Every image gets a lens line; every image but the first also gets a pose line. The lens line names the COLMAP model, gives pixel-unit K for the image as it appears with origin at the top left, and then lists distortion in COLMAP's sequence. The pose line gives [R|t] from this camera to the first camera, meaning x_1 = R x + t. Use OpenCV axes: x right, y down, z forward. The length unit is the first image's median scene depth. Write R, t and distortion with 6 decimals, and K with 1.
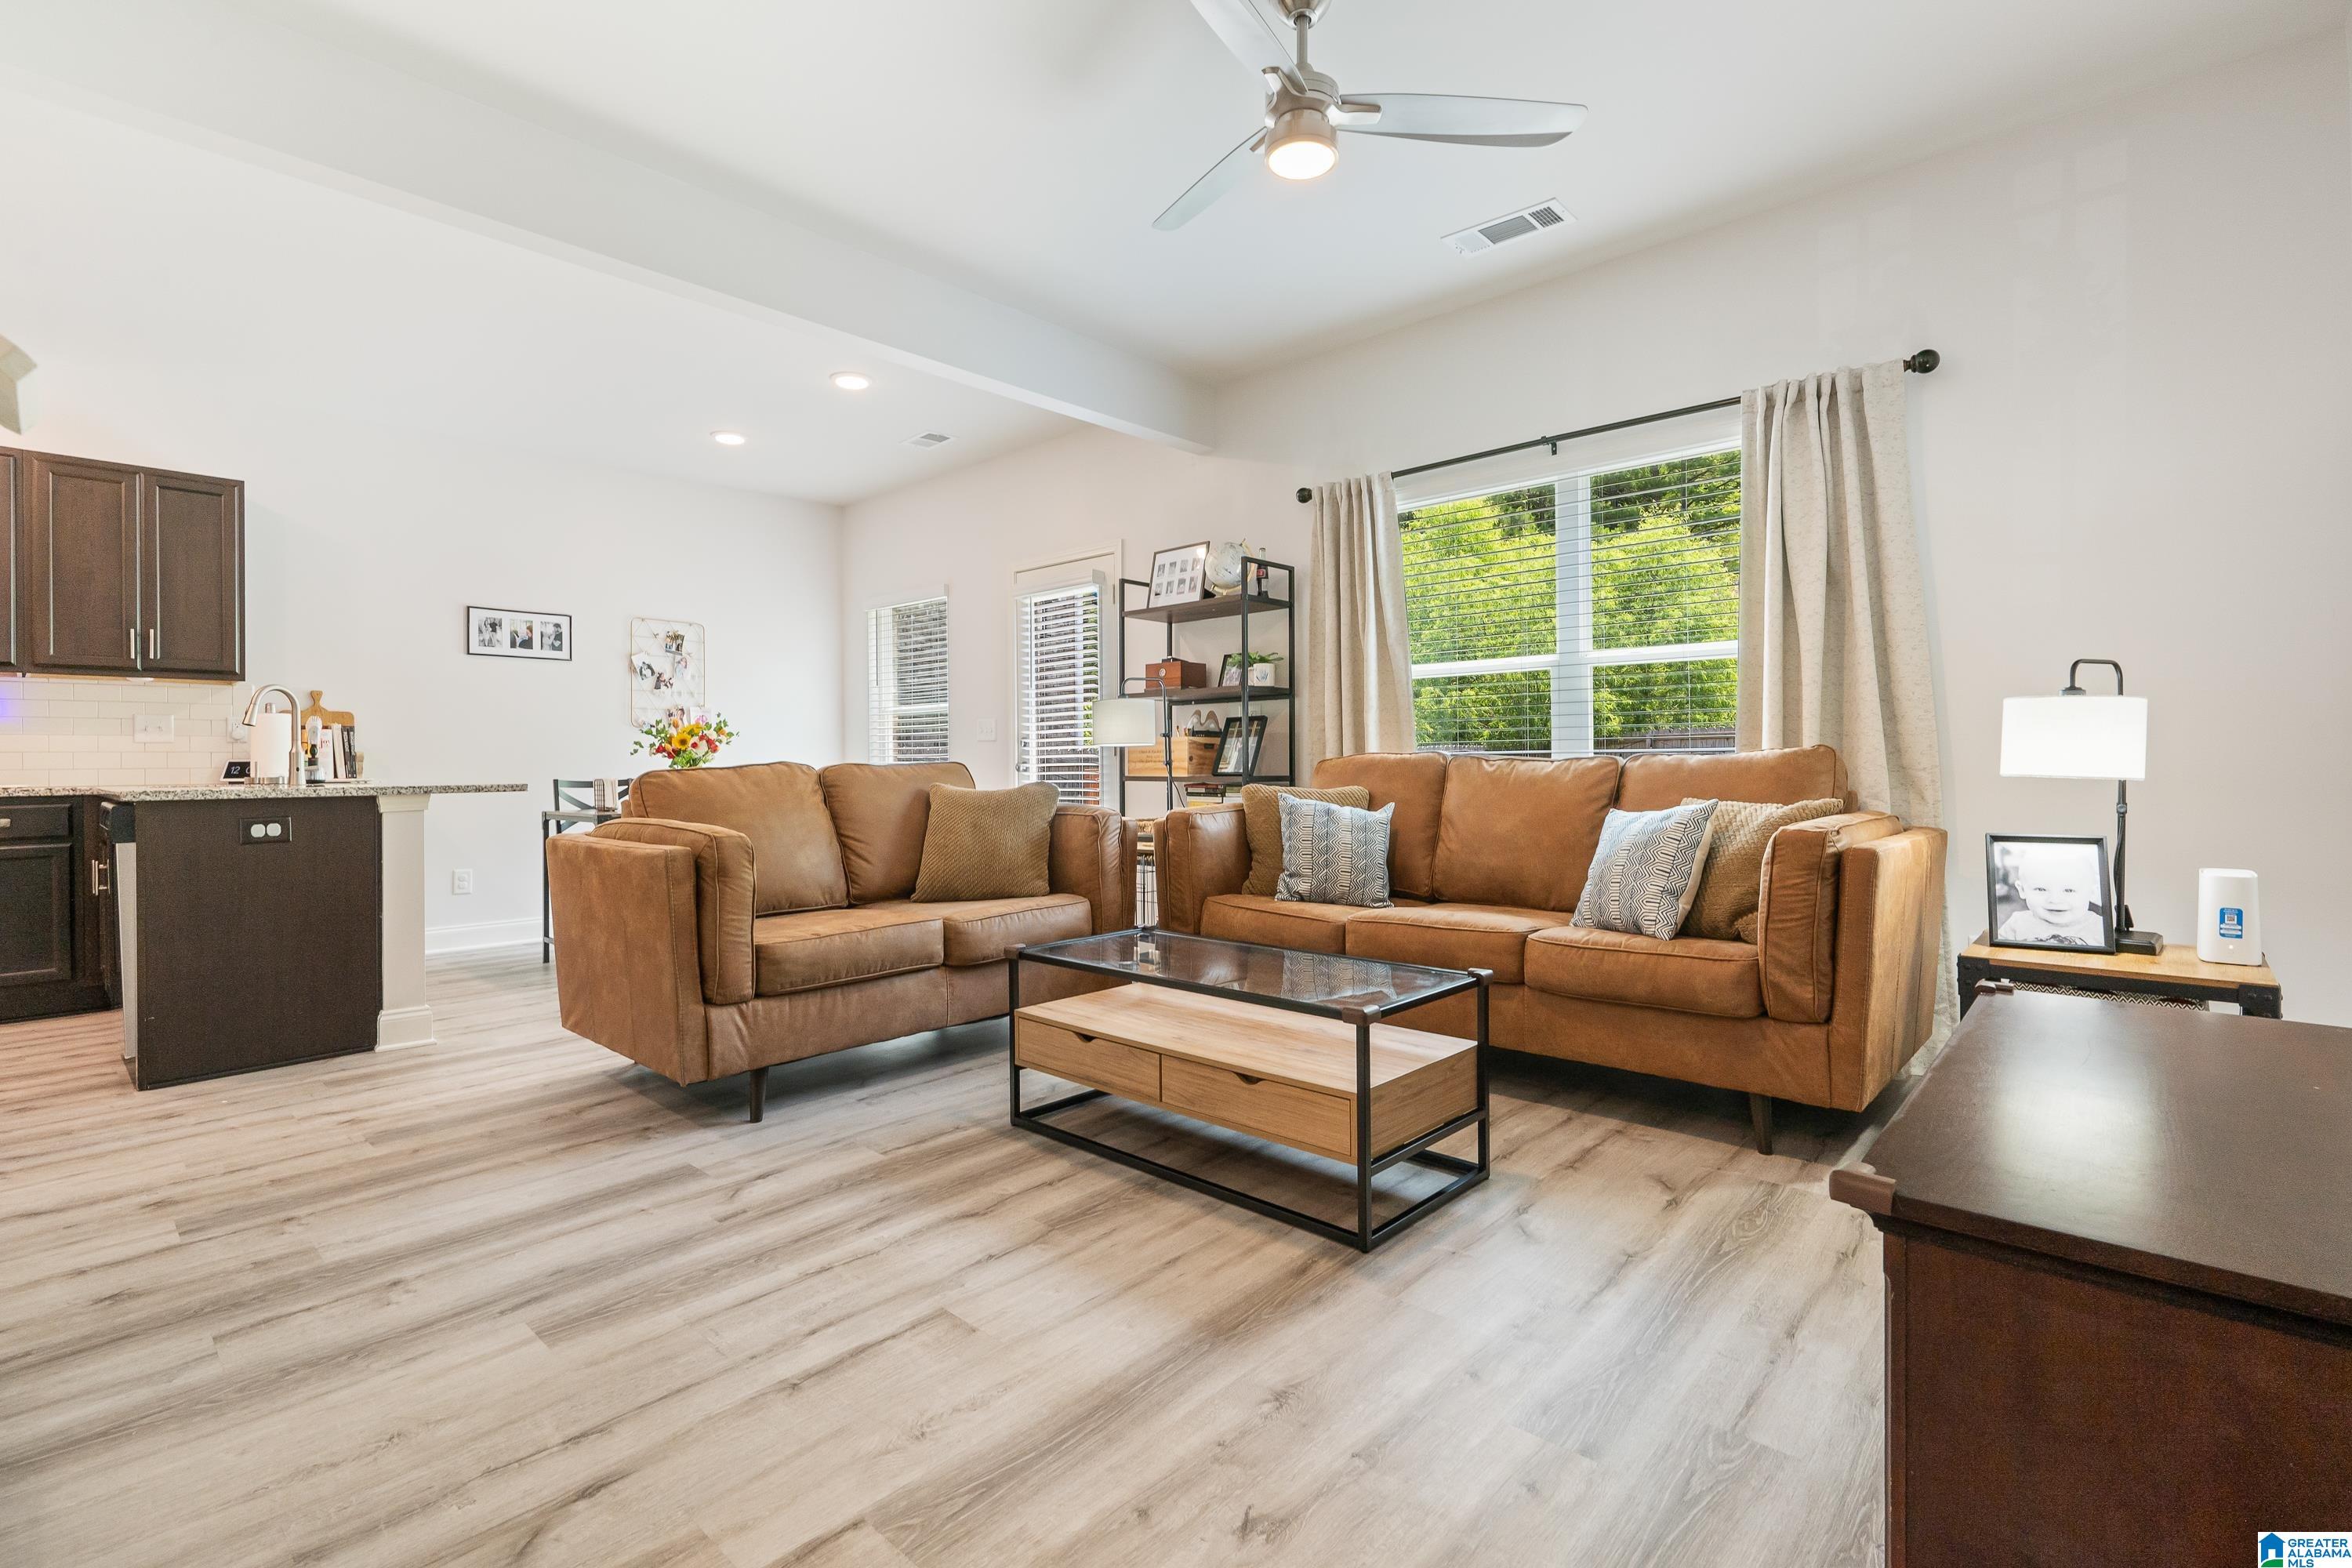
lens RADIAL K [[1071.8, 0, 1172.7], [0, 1071.8, 766.8], [0, 0, 1]] dist [-0.007217, 0.002466]
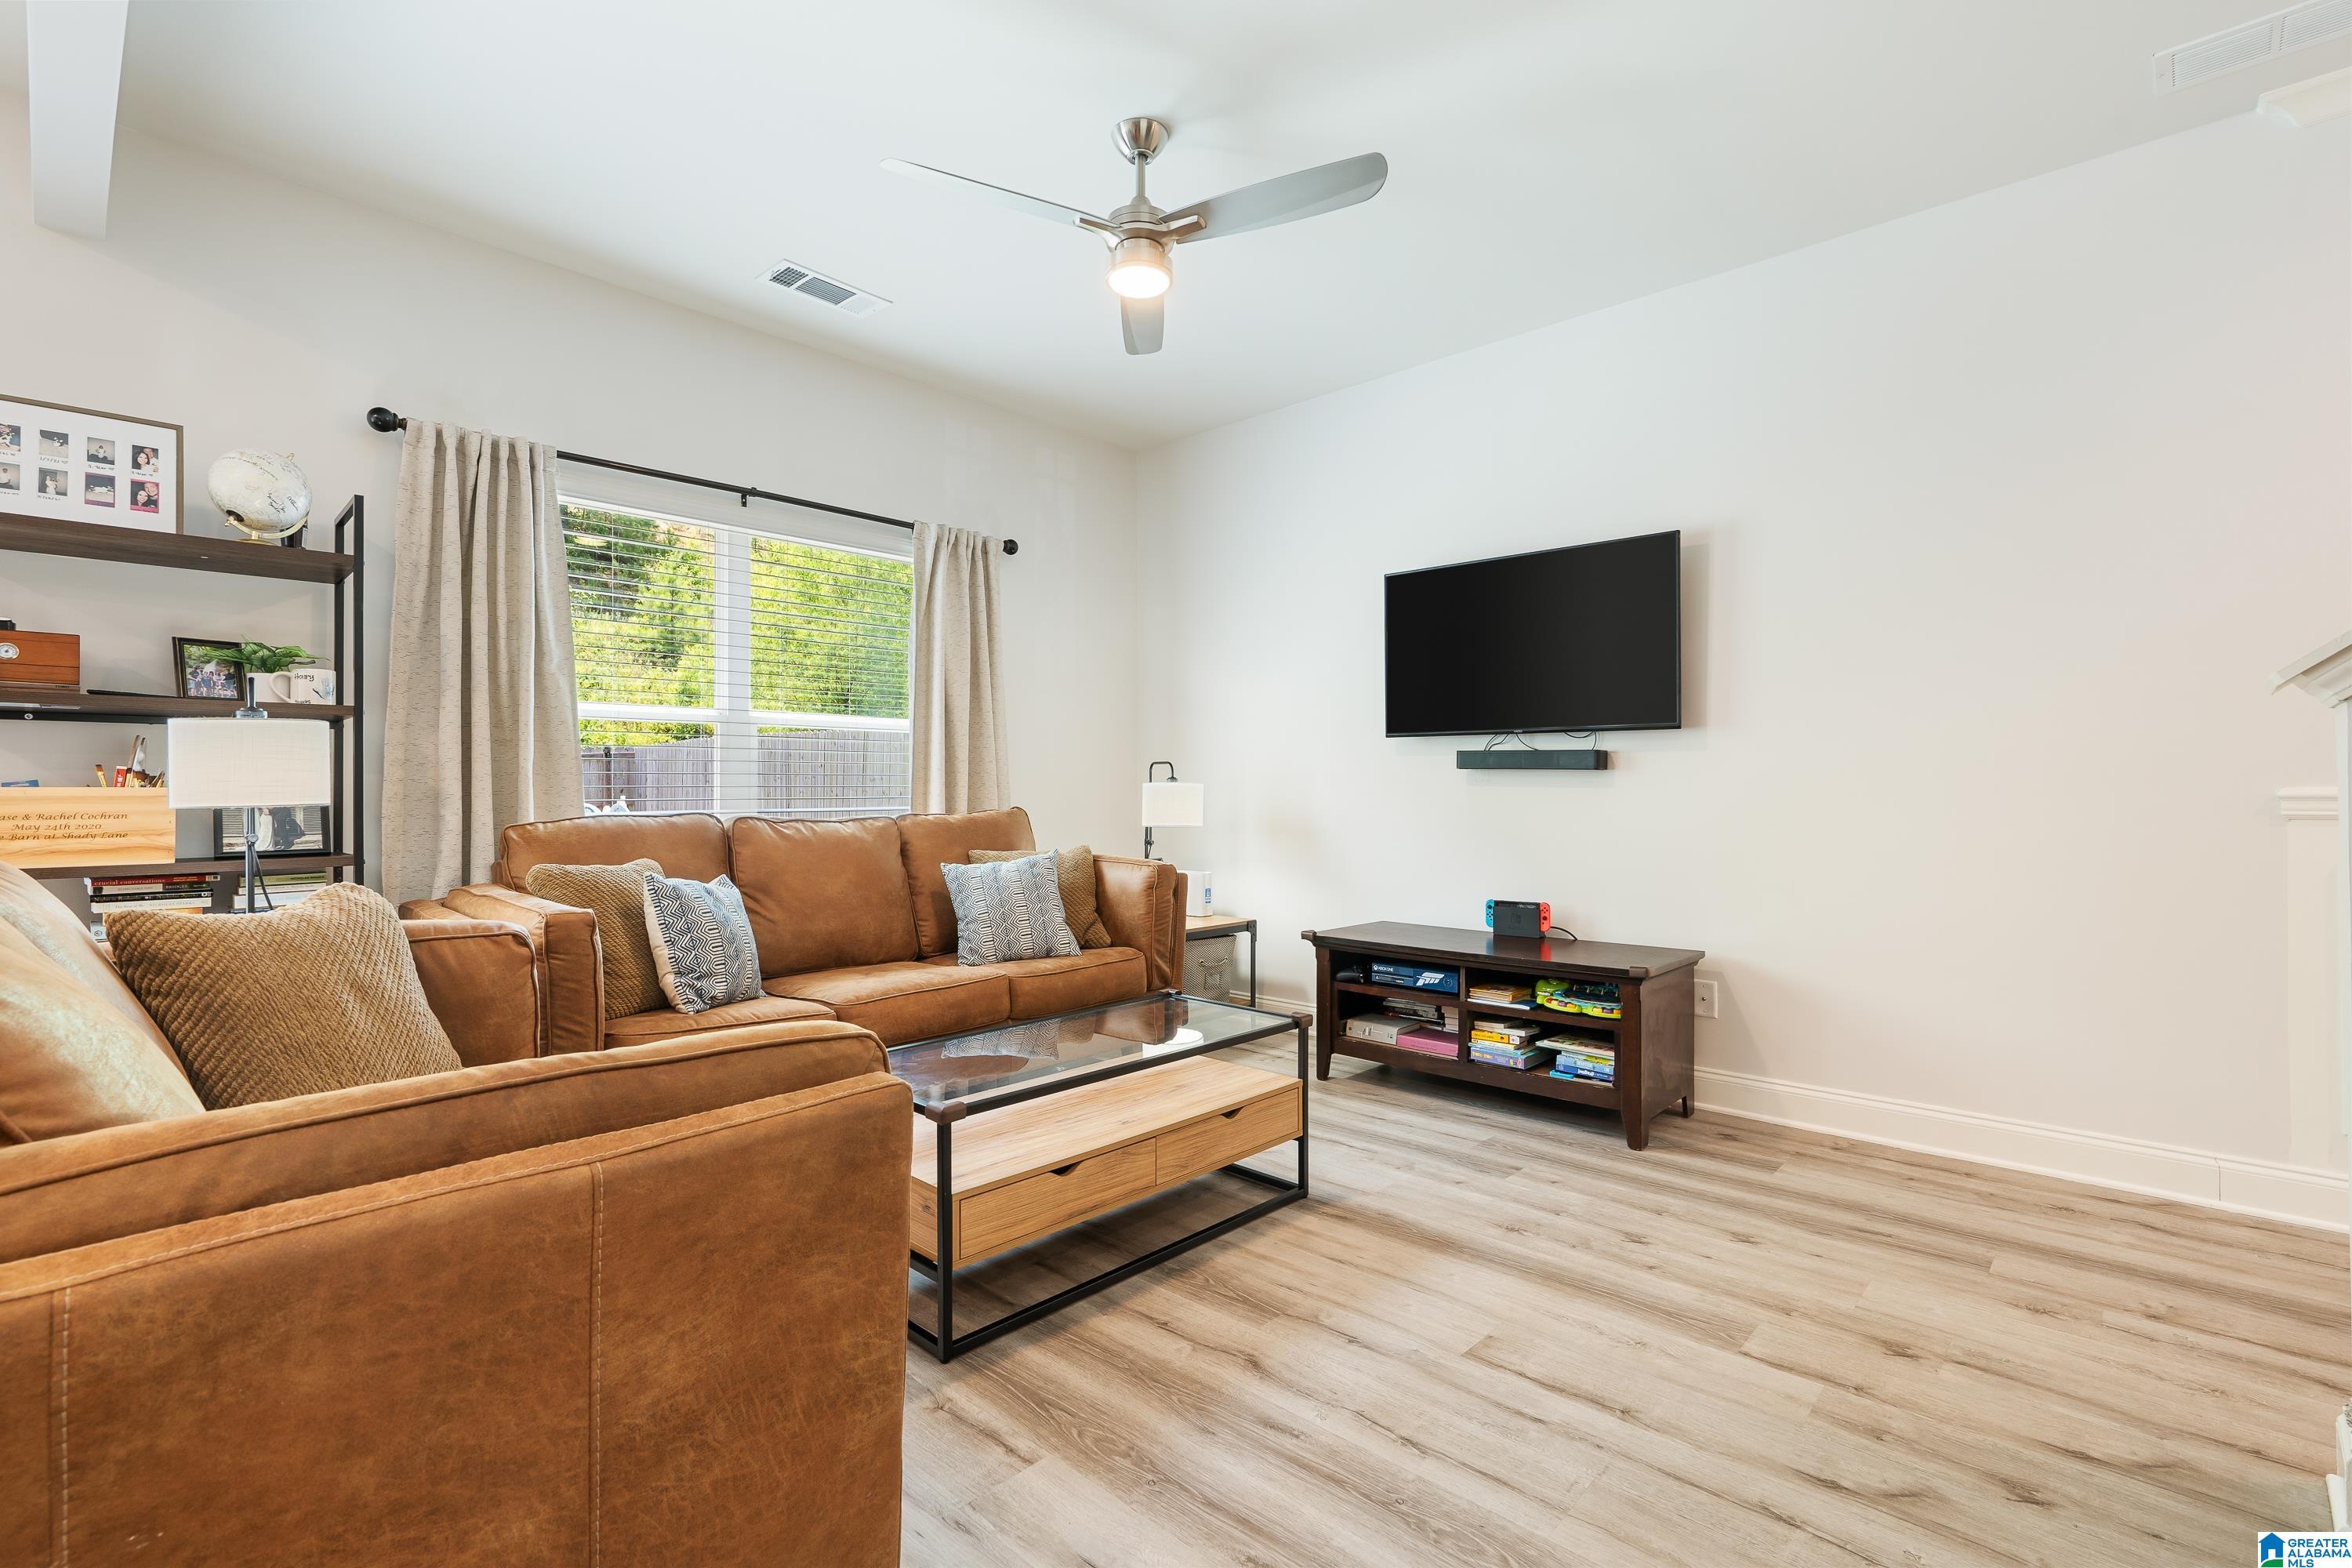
lens RADIAL K [[1071.8, 0, 1176.0], [0, 1071.8, 777.6], [0, 0, 1]] dist [-0.007217, 0.002466]
pose [[0.001719, 0.019173, 0.999815, -1.021308], [0.007031, 0.999791, -0.019185, -0.038706], [-0.999974, 0.007062, 0.001584, 1.013603]]
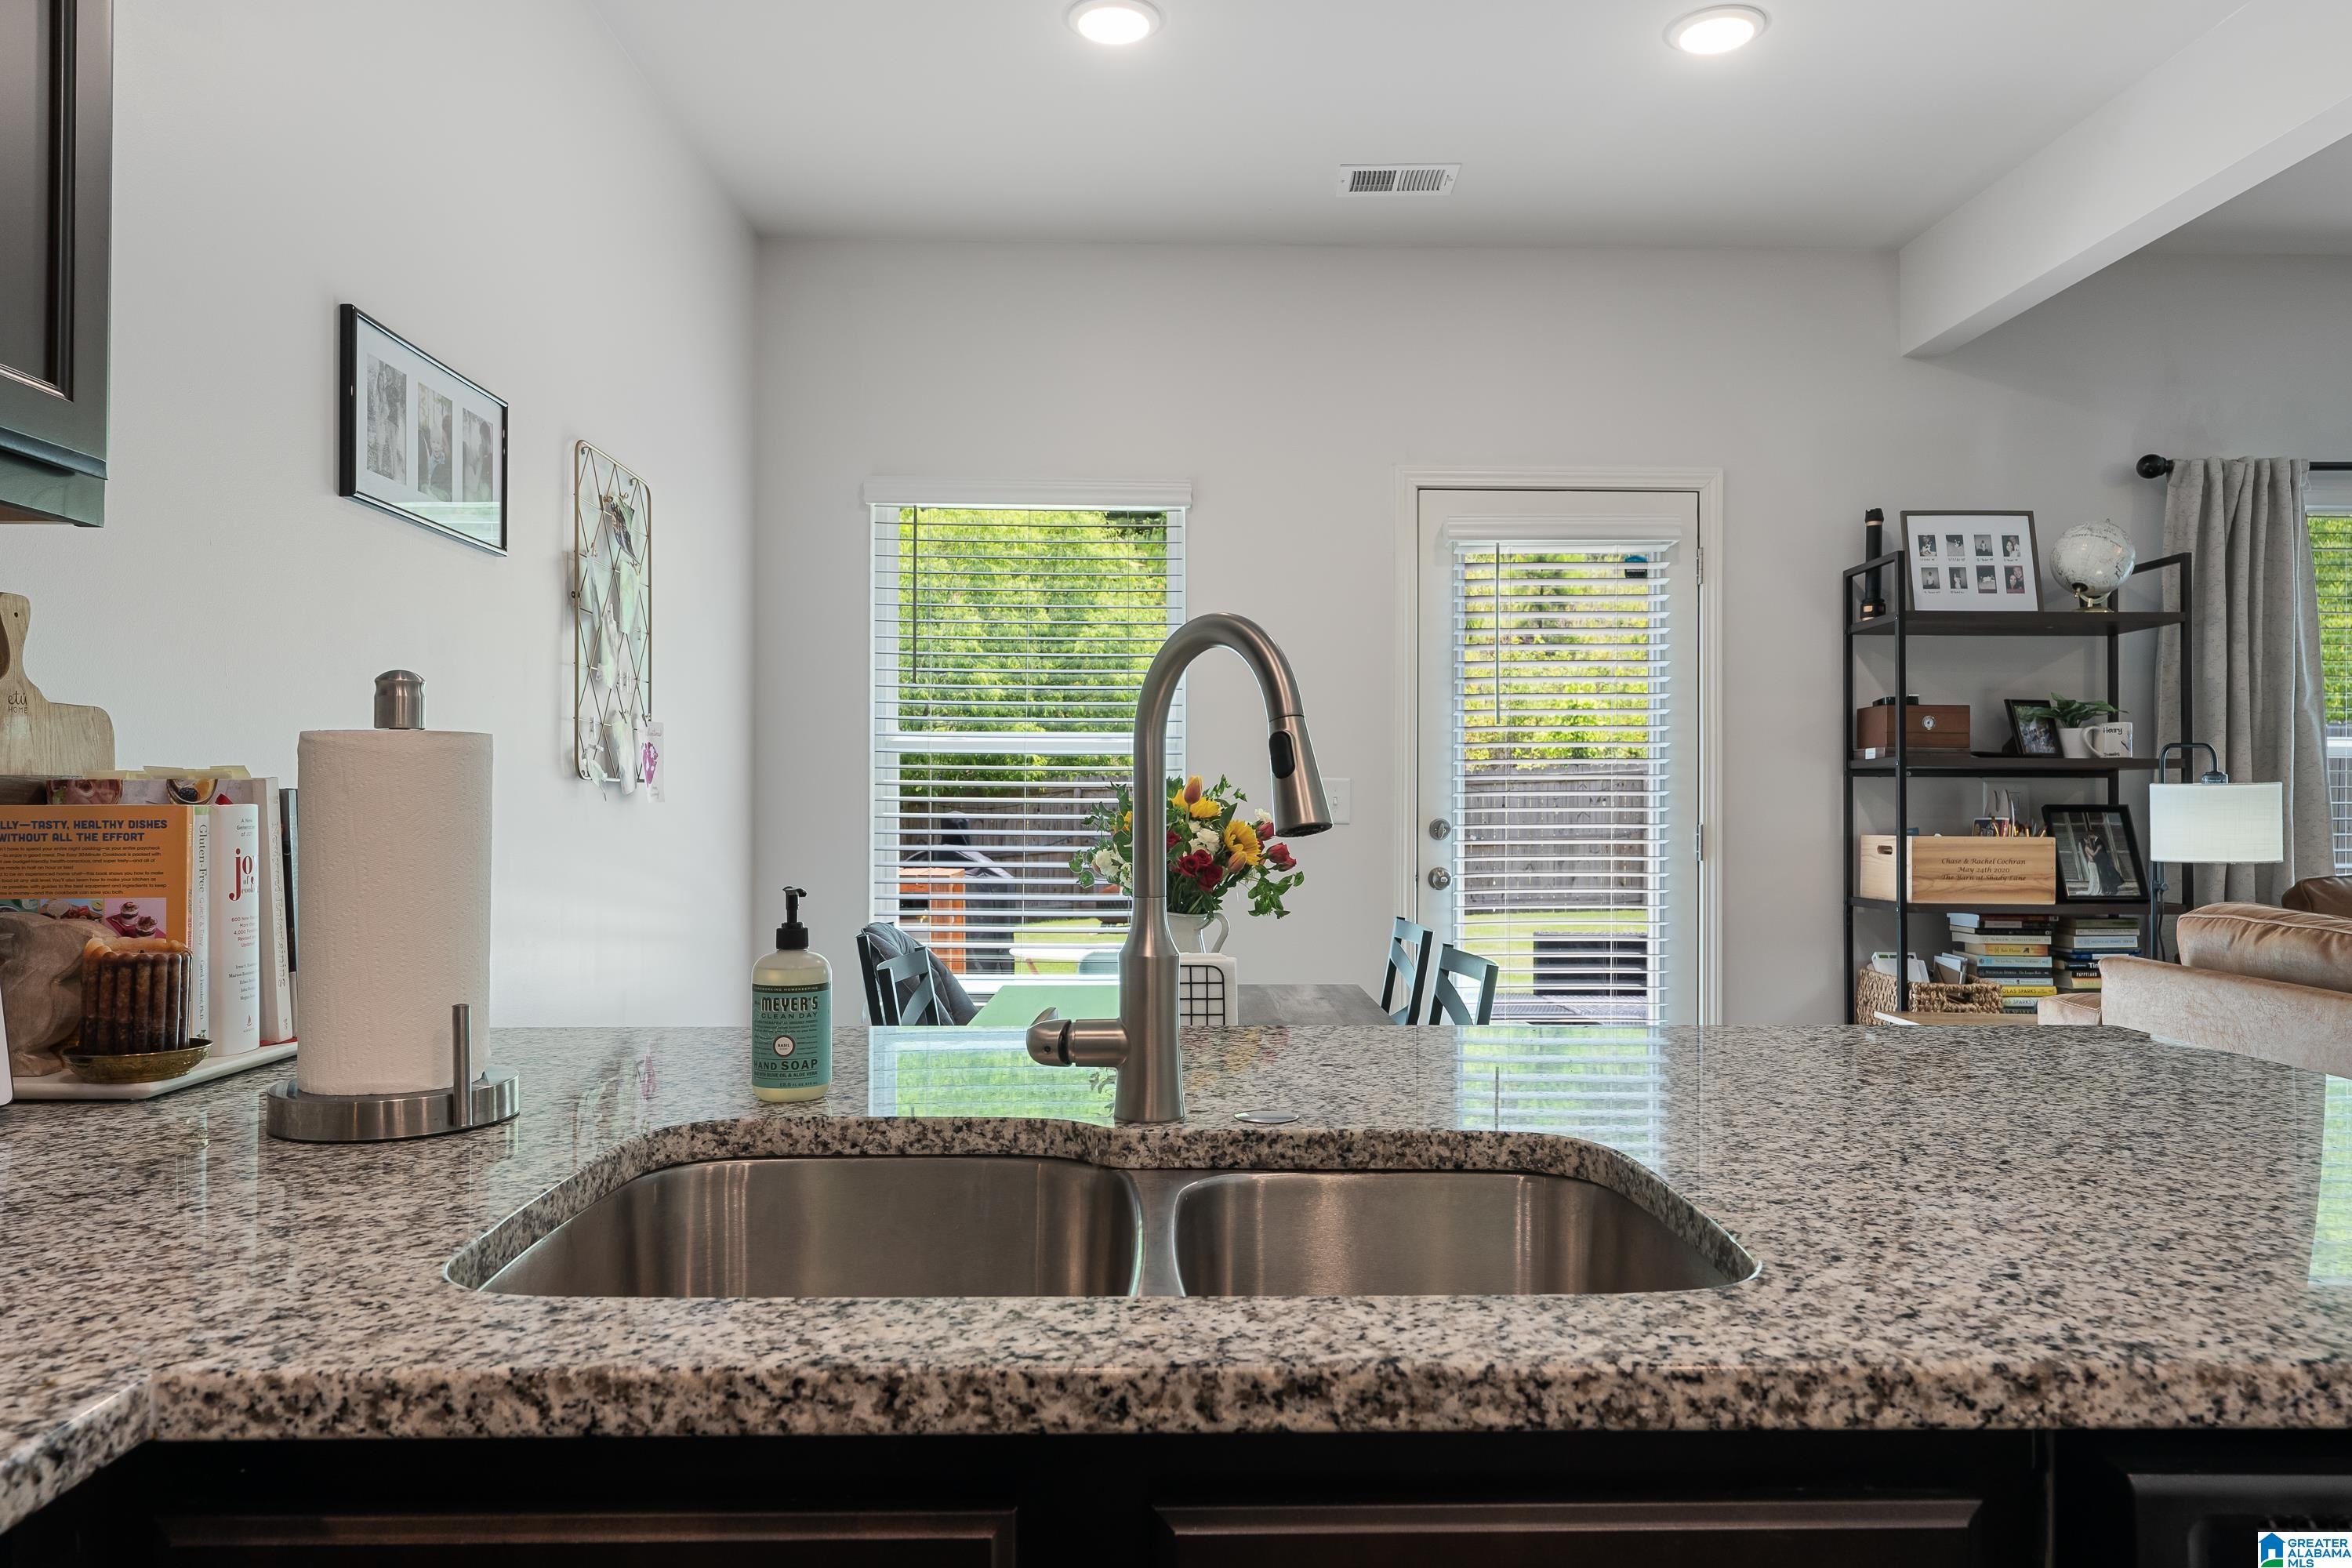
lens RADIAL K [[1554.0, 0, 1184.2], [0, 1554.0, 793.0], [0, 0, 1]] dist [-0.005632, 0.000818]
pose [[0.718724, 0.016003, 0.695111, -1.859711], [-0.005633, 0.999836, -0.017194, -0.069960], [-0.695272, 0.008442, 0.718697, 1.436366]]
